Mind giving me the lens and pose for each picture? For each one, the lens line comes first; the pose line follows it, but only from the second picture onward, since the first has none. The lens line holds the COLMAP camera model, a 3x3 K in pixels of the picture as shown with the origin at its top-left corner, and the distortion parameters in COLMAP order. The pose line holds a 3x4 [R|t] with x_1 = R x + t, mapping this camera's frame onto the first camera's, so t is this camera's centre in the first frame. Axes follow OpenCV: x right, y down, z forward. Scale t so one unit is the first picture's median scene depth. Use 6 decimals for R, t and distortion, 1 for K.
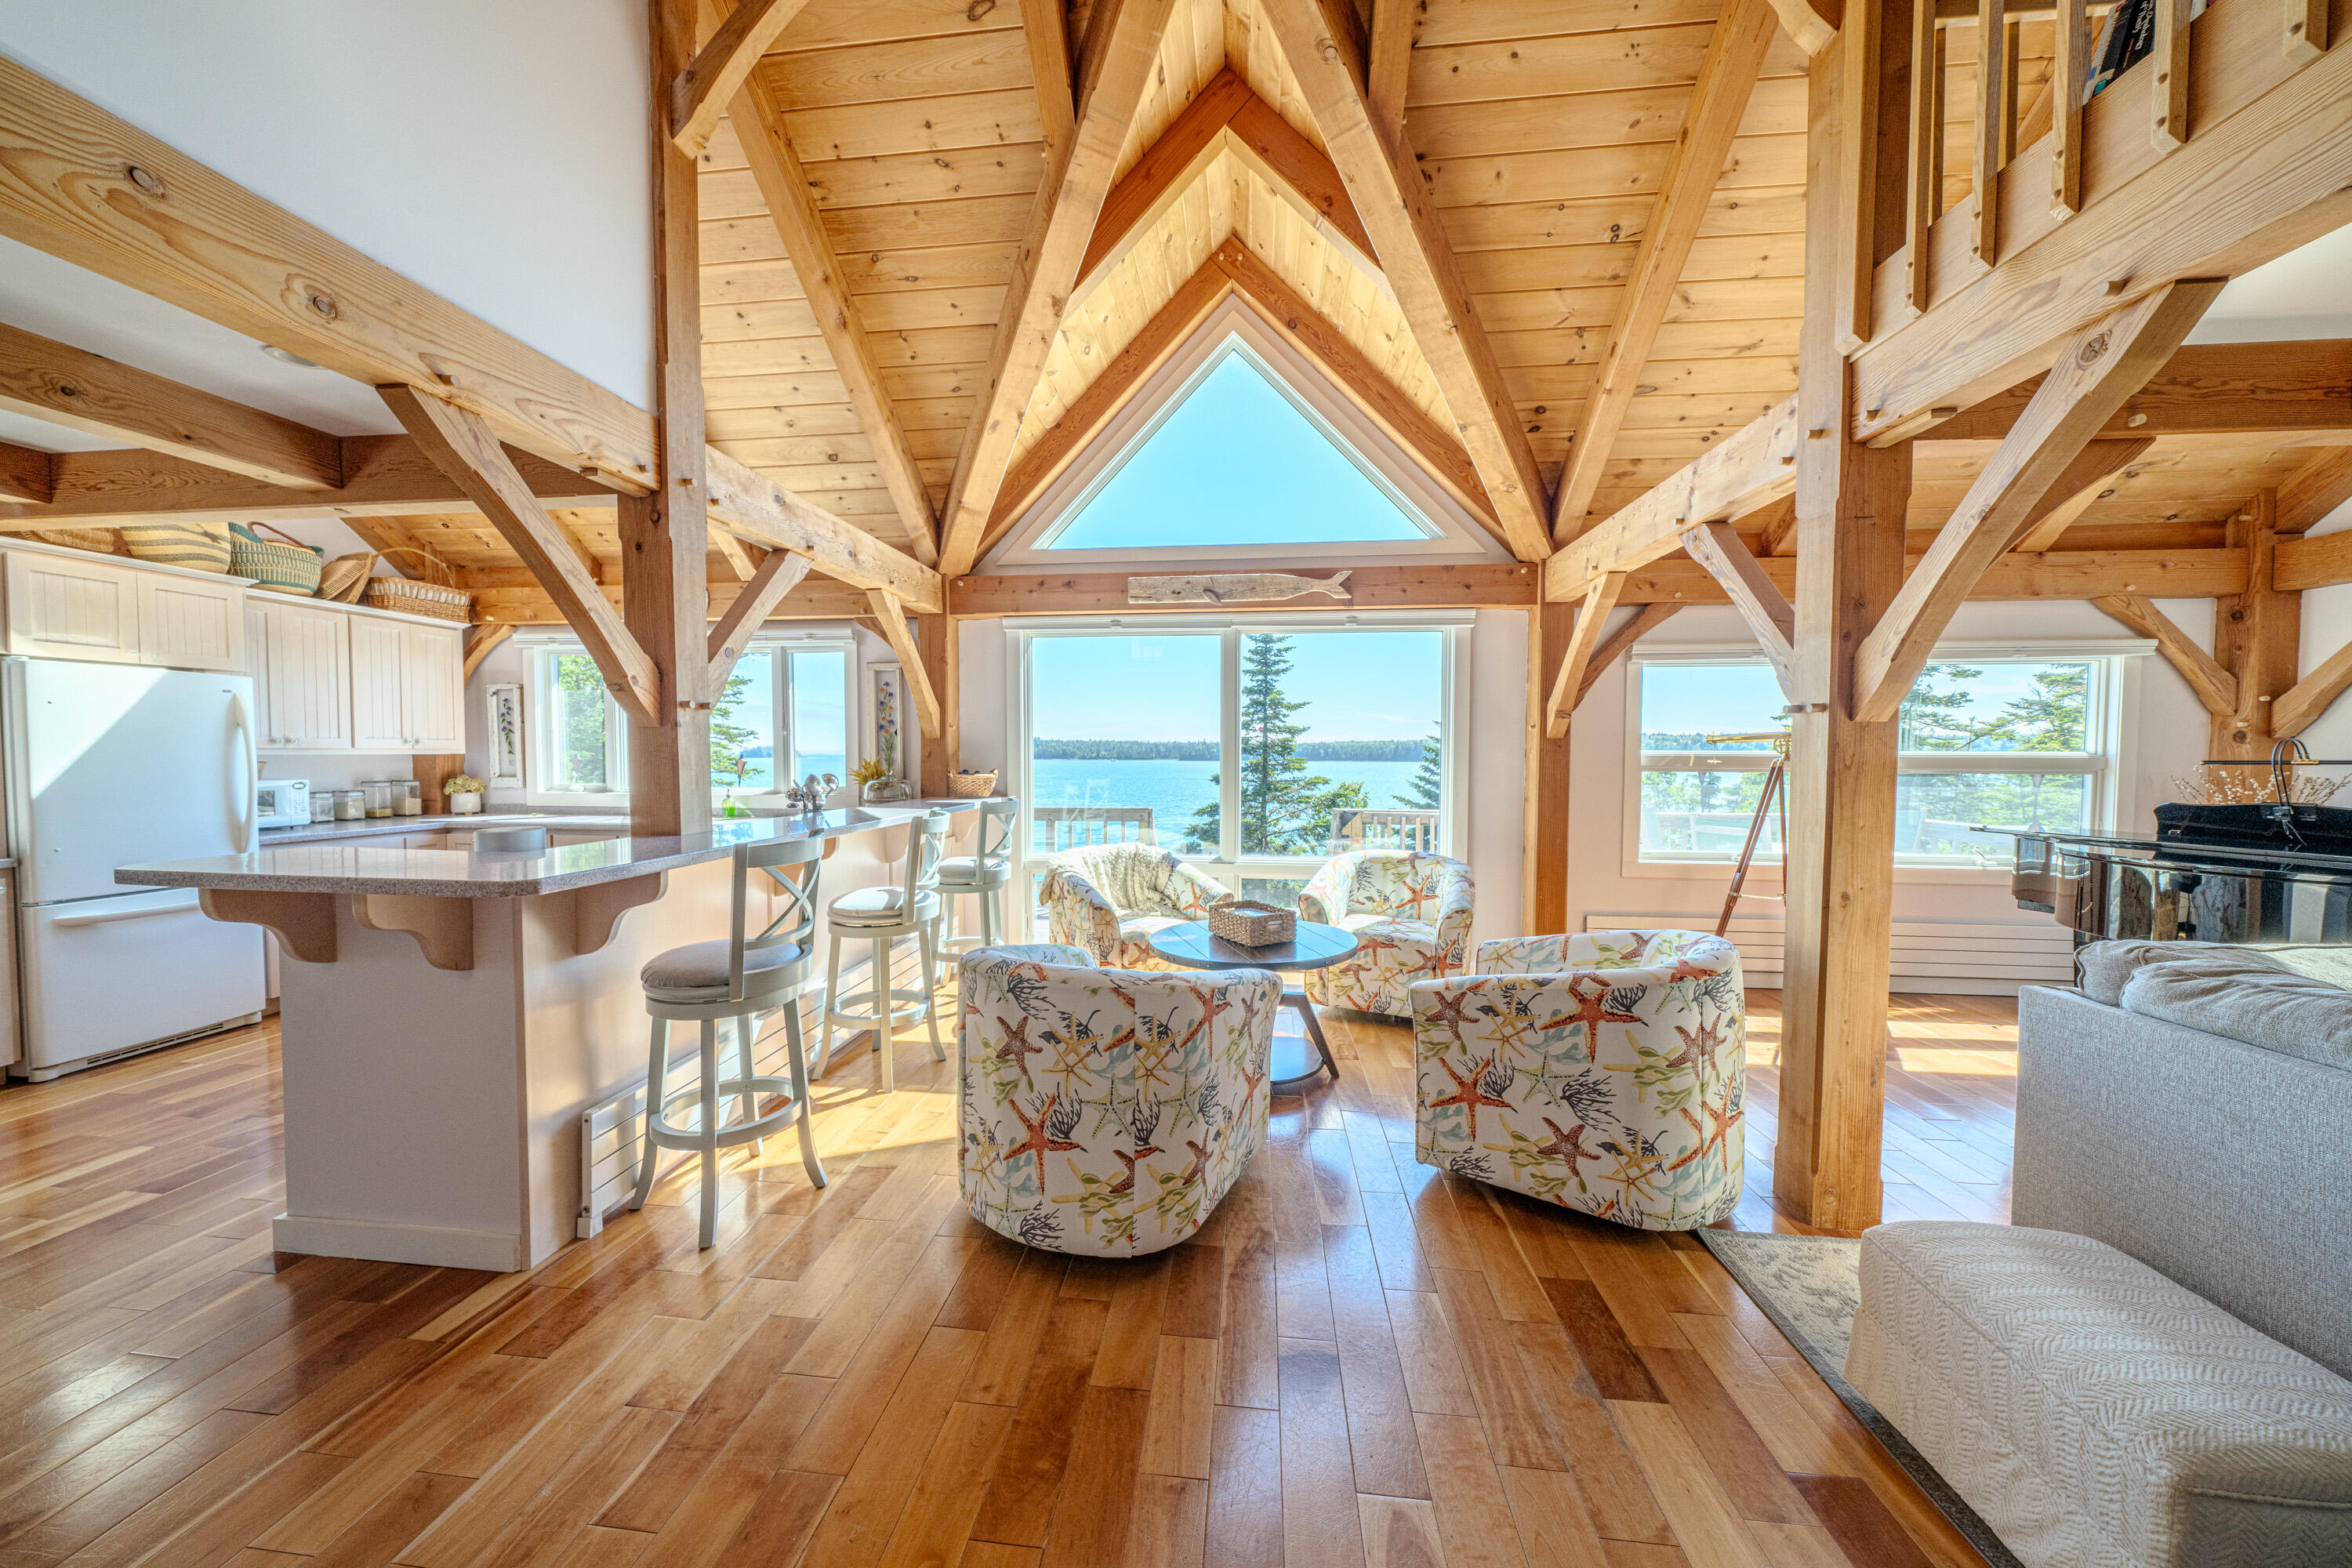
lens RADIAL K [[802.6, 0, 1166.9], [0, 802.6, 779.9], [0, 0, 1]] dist [-0.003995, -0.000192]
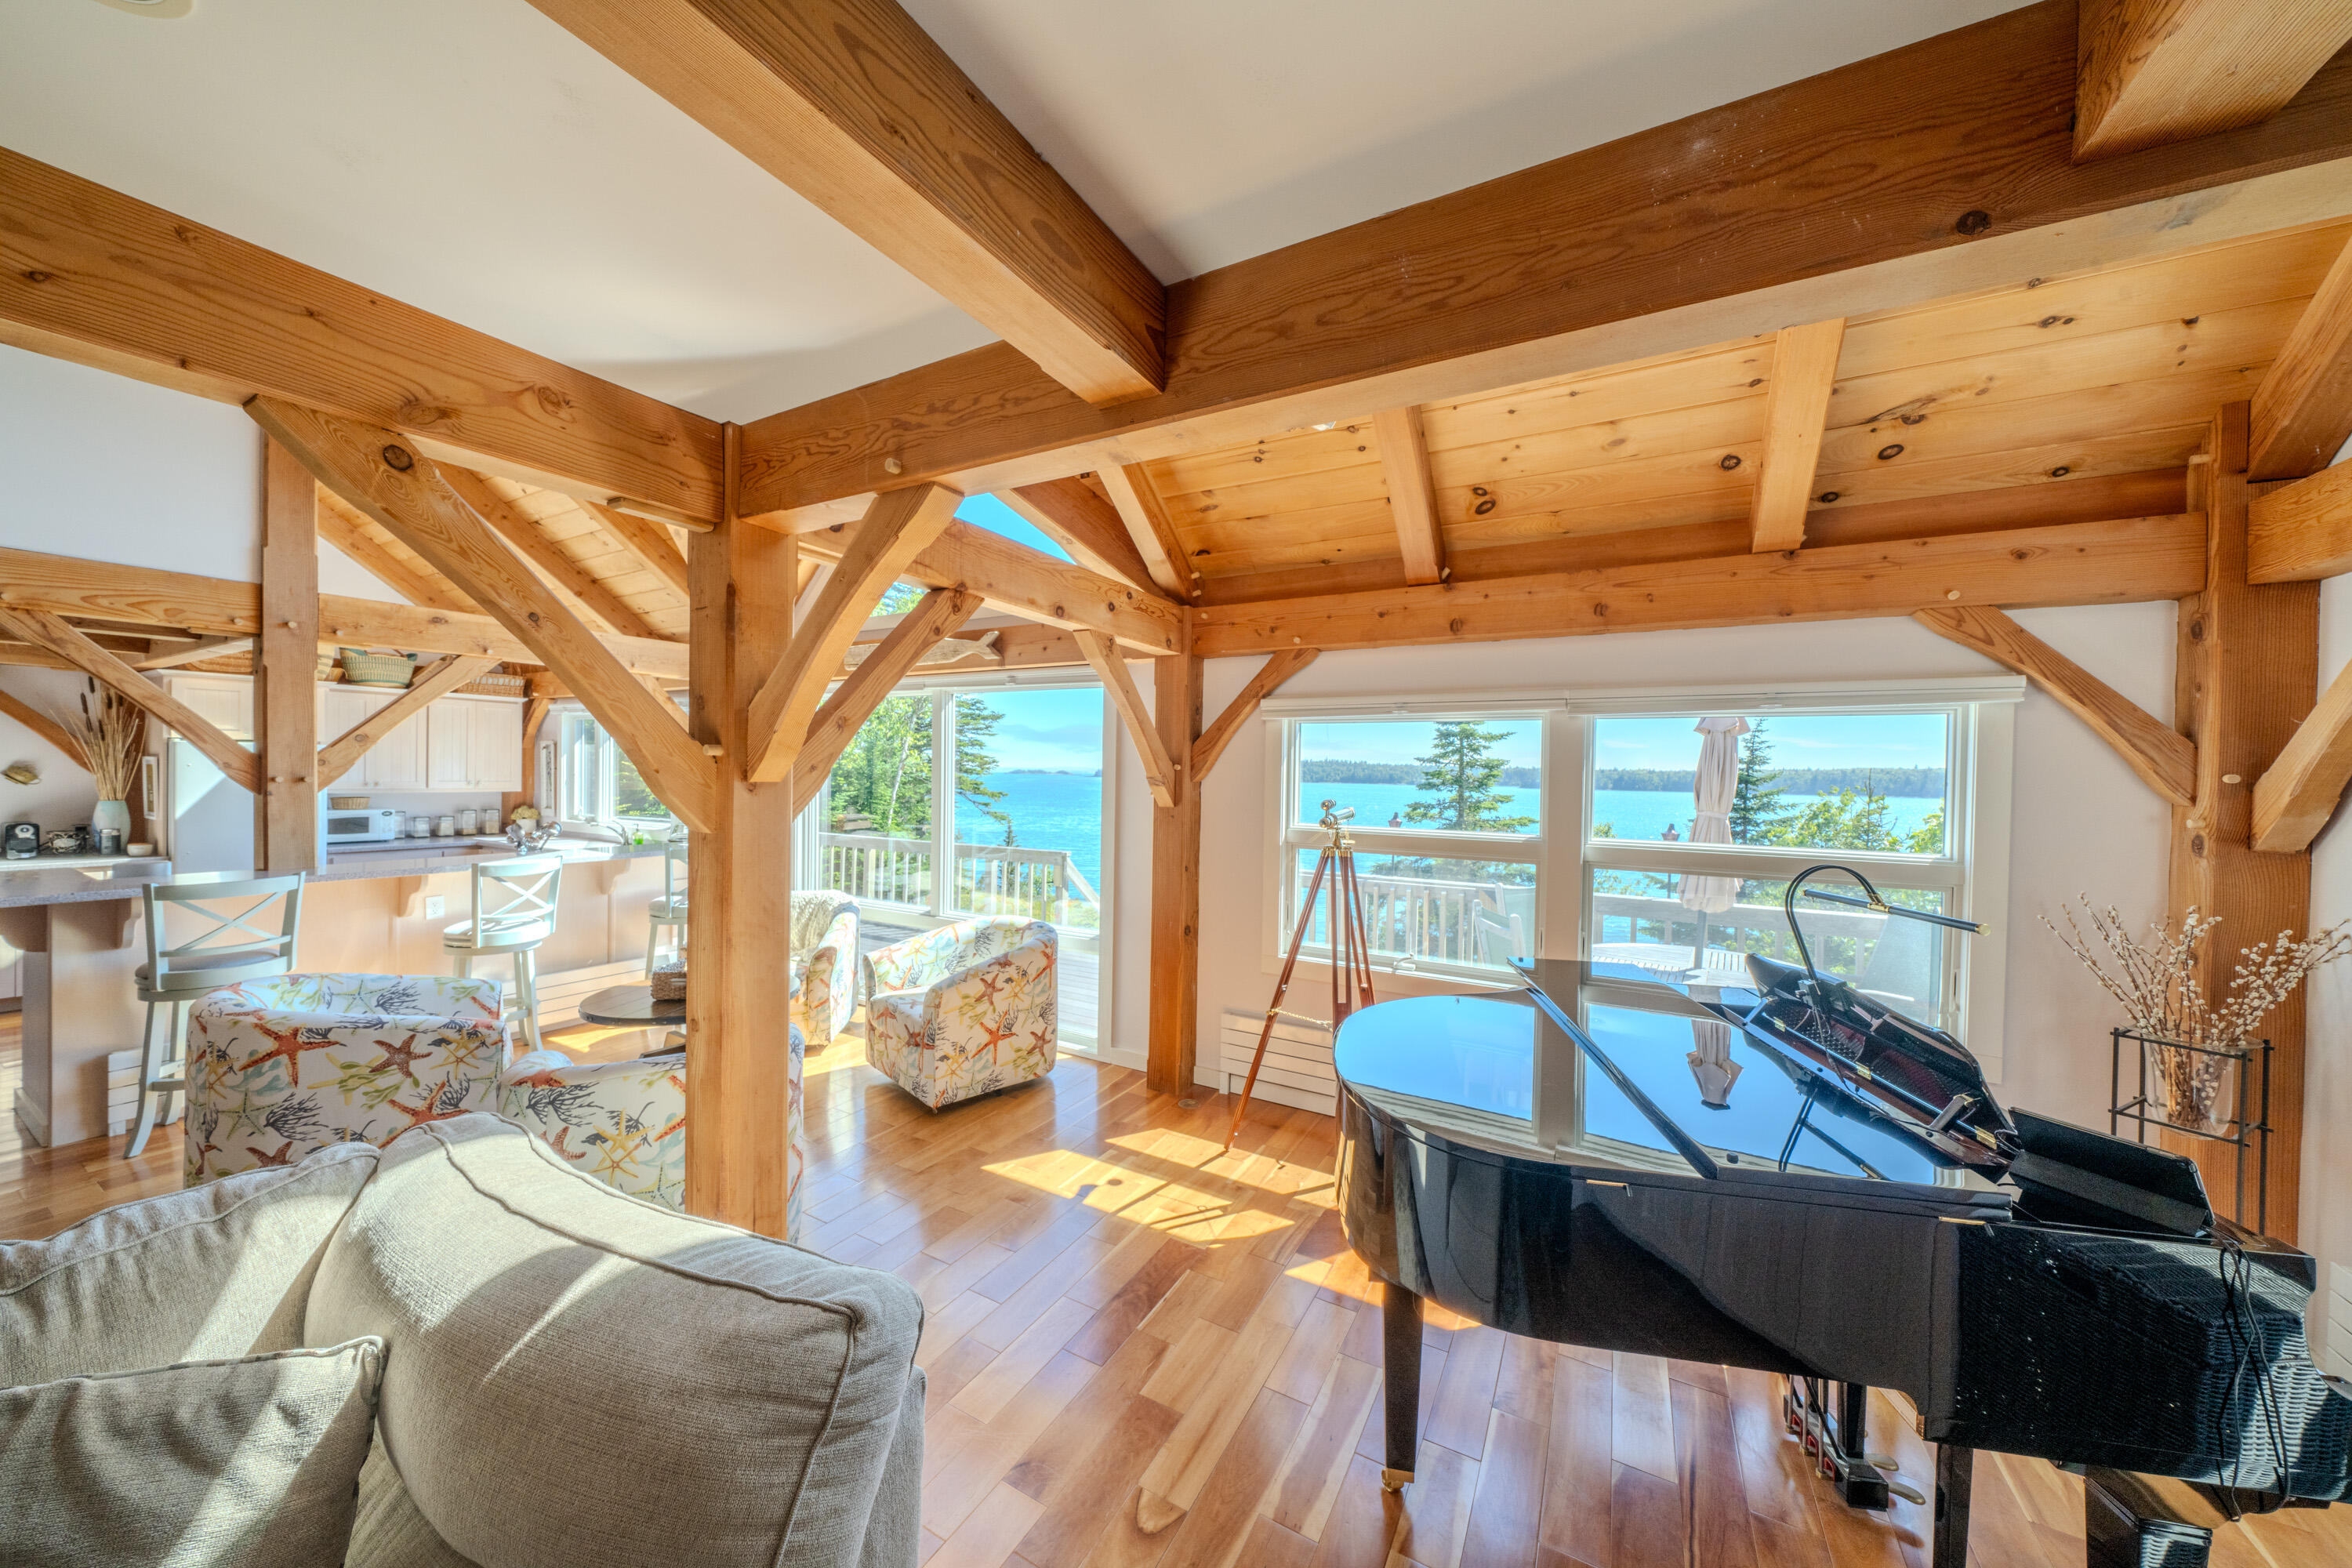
lens RADIAL K [[802.6, 0, 1166.4], [0, 802.6, 781.4], [0, 0, 1]] dist [-0.003995, -0.000192]
pose [[0.919105, 0.018046, -0.393599, 0.807083], [-0.028738, 0.999360, -0.021285, -0.059854], [0.392963, 0.030875, 0.919036, 0.177802]]
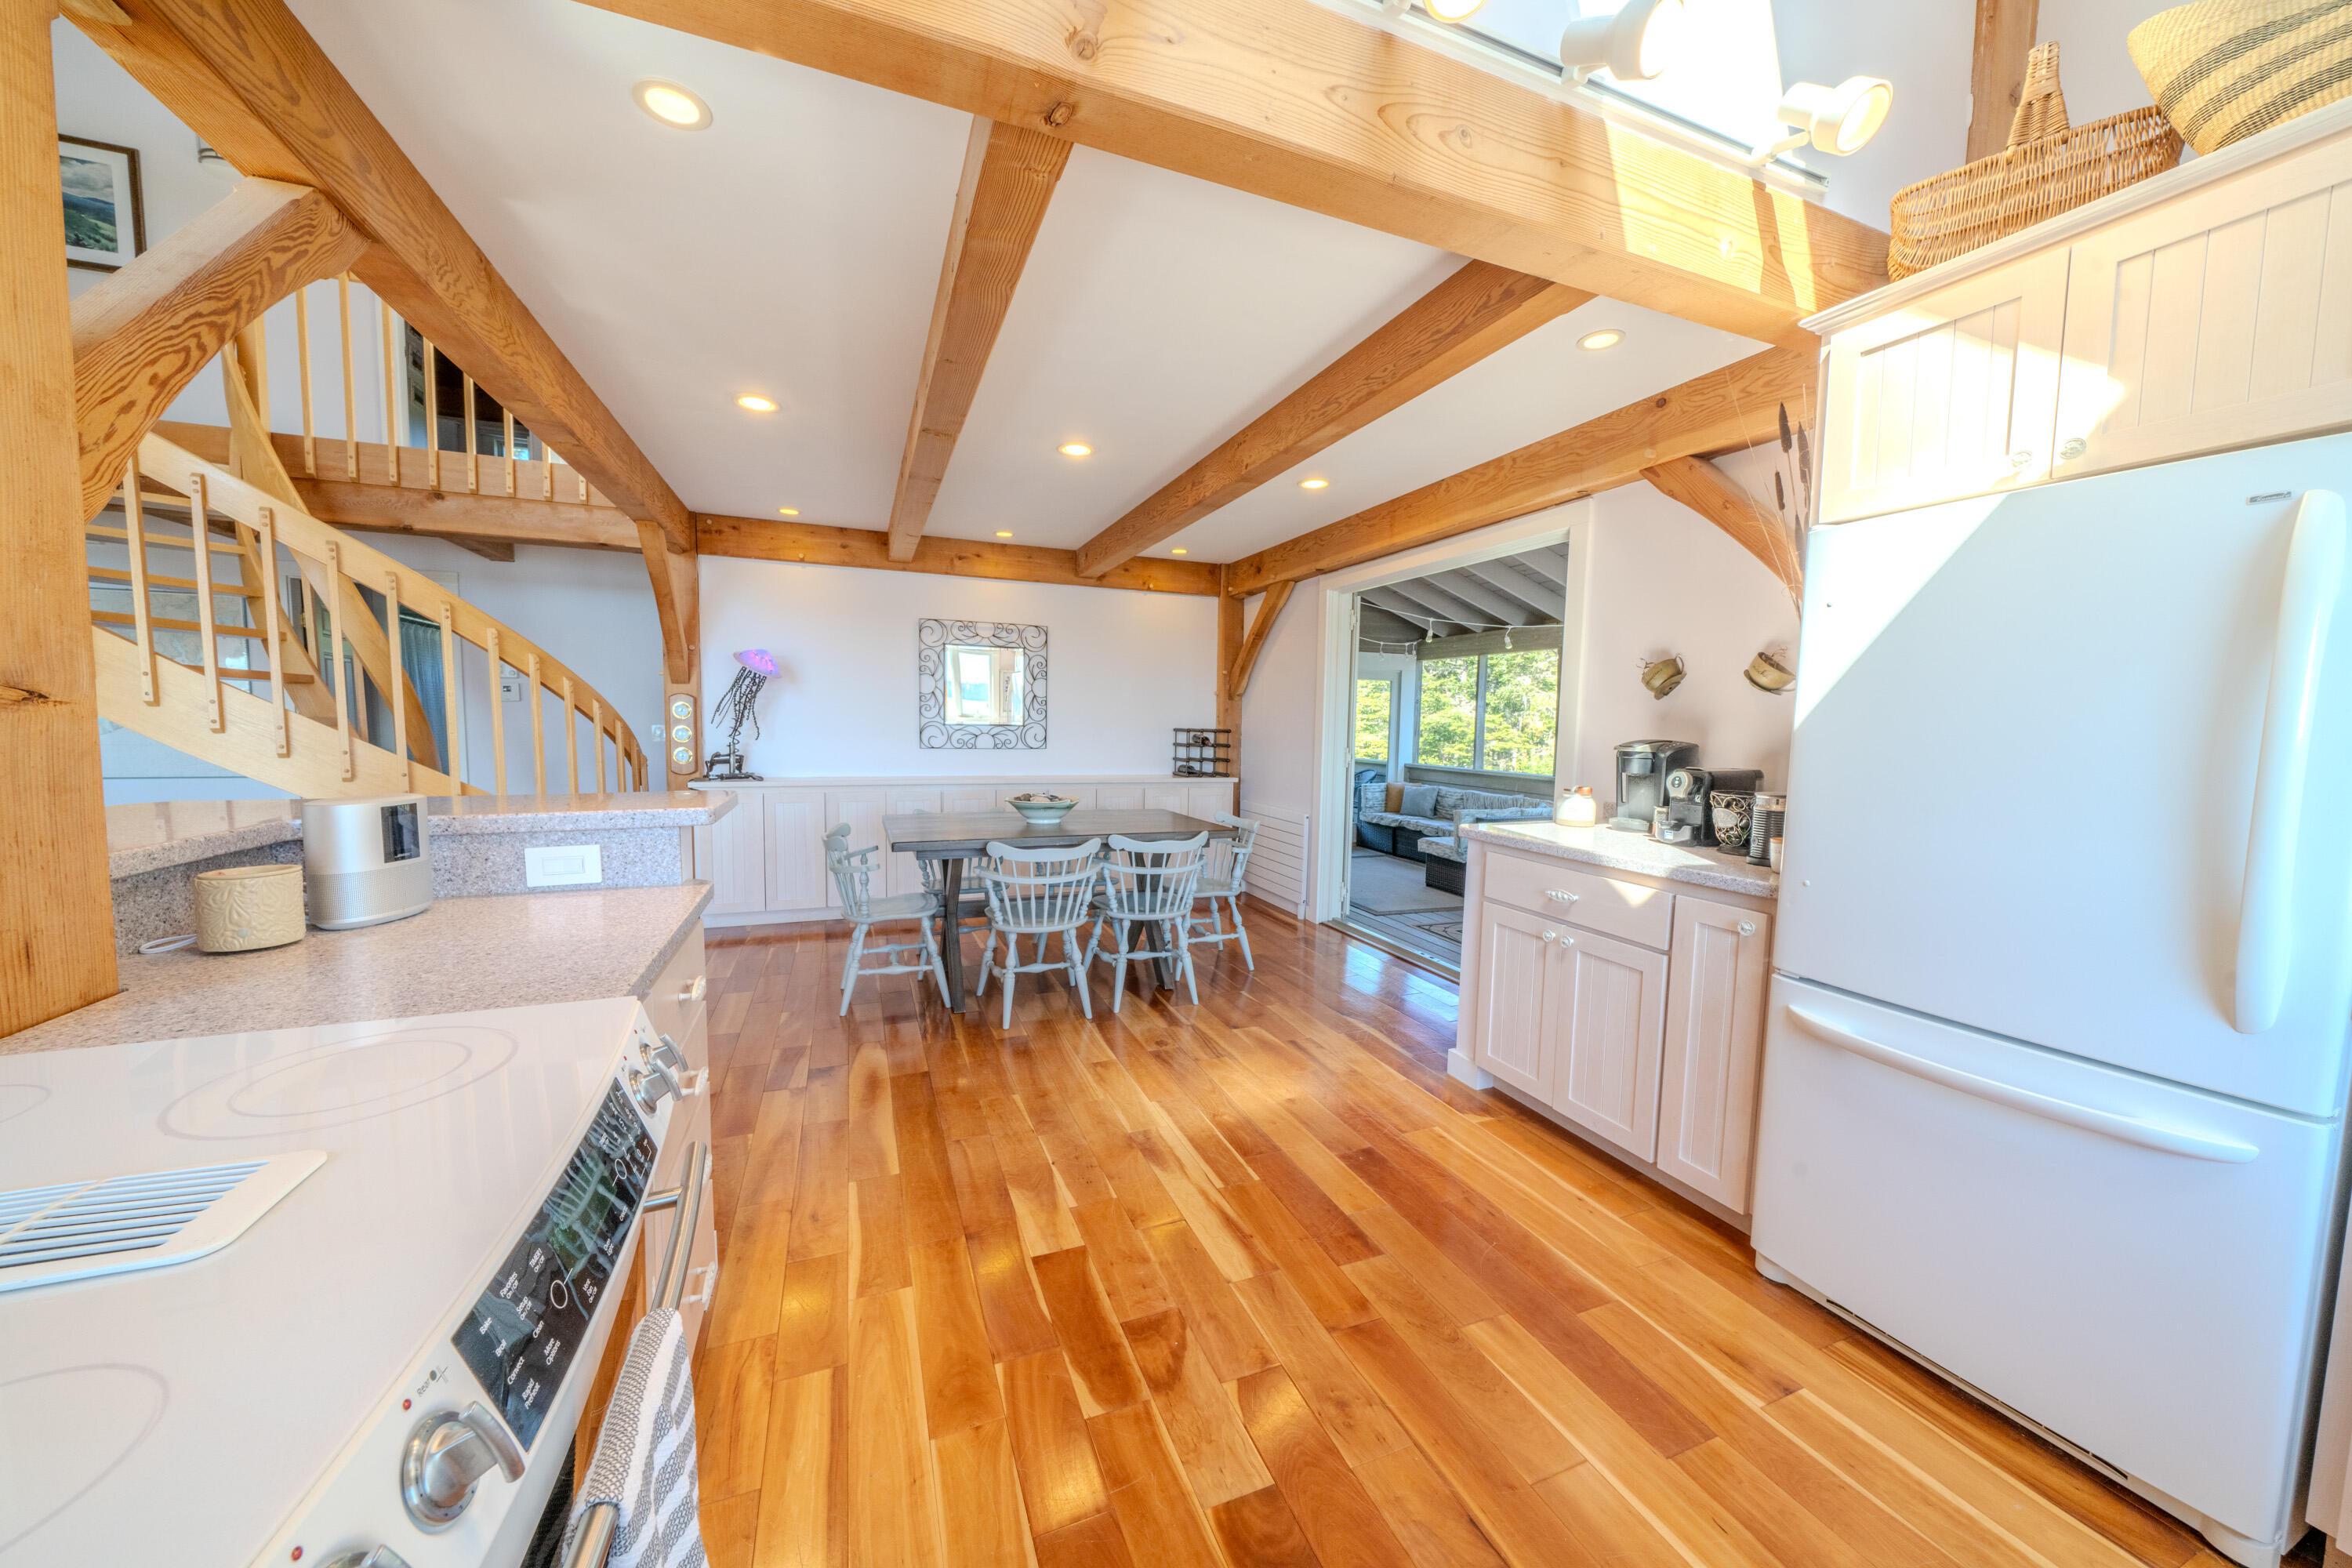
lens RADIAL K [[802.6, 0, 1171.1], [0, 802.6, 781.9], [0, 0, 1]] dist [-0.003995, -0.000192]
pose [[-0.882612, 0.021039, -0.469631, -0.539812], [-0.034355, 0.993440, 0.109070, -0.017405], [0.468845, 0.112401, -0.876099, 0.875390]]
